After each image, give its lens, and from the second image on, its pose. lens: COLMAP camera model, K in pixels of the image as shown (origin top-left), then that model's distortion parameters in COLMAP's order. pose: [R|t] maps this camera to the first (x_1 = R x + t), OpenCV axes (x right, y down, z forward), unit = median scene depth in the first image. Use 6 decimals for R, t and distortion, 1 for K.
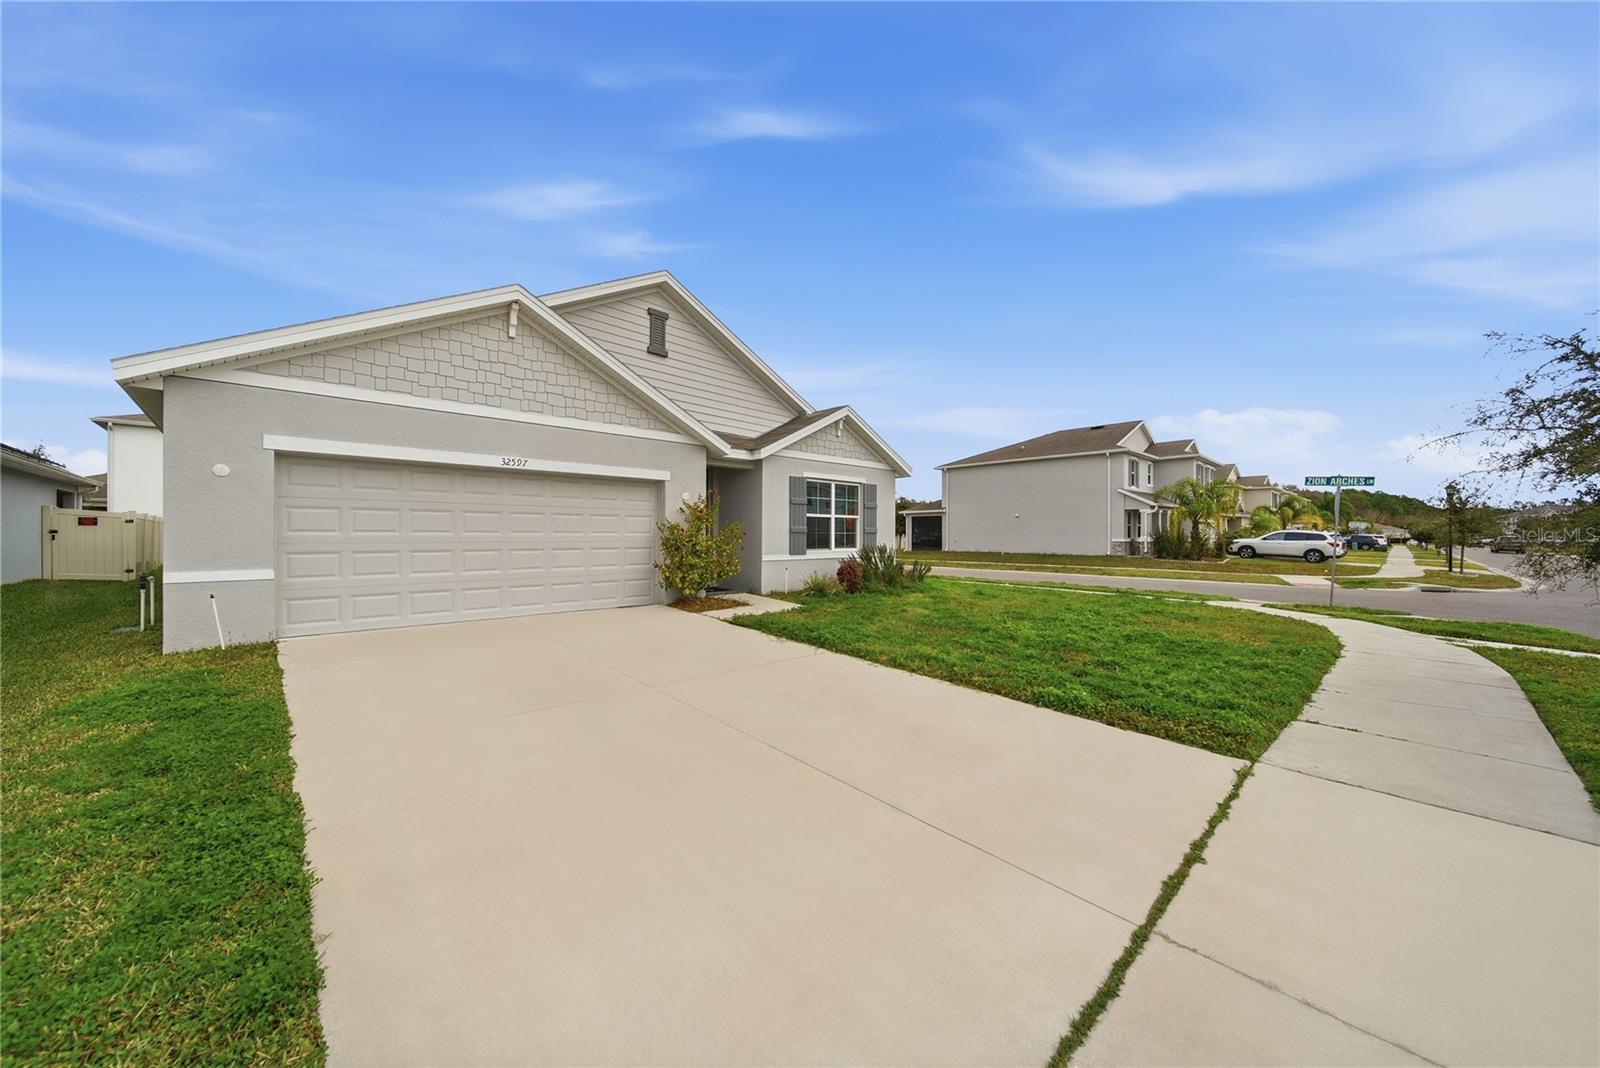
lens RADIAL K [[570.1, 0, 790.6], [0, 570.1, 530.4], [0, 0, 1]] dist [-0.002547, -0.000318]
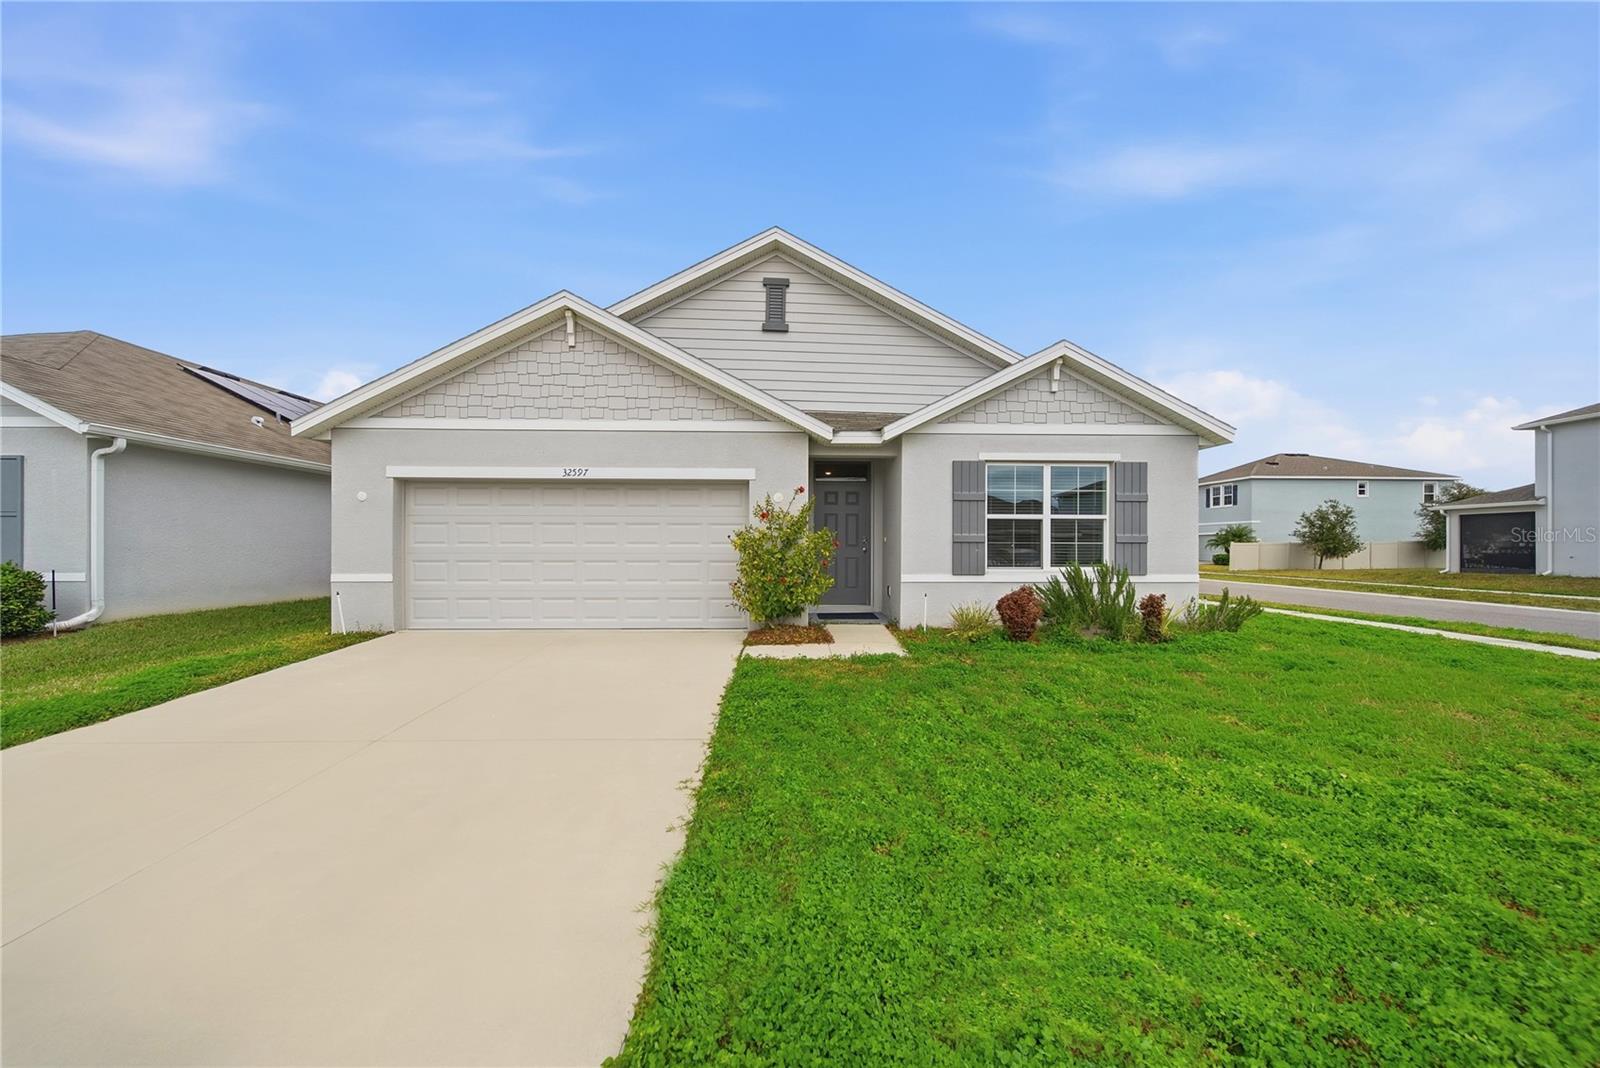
lens RADIAL K [[570.1, 0, 802.1], [0, 570.1, 545.5], [0, 0, 1]] dist [-0.002547, -0.000318]
pose [[0.748649, -0.000275, -0.662966, 0.345324], [0.005356, 0.999970, 0.005633, 0.002809], [0.662945, -0.007768, 0.748628, 0.387254]]
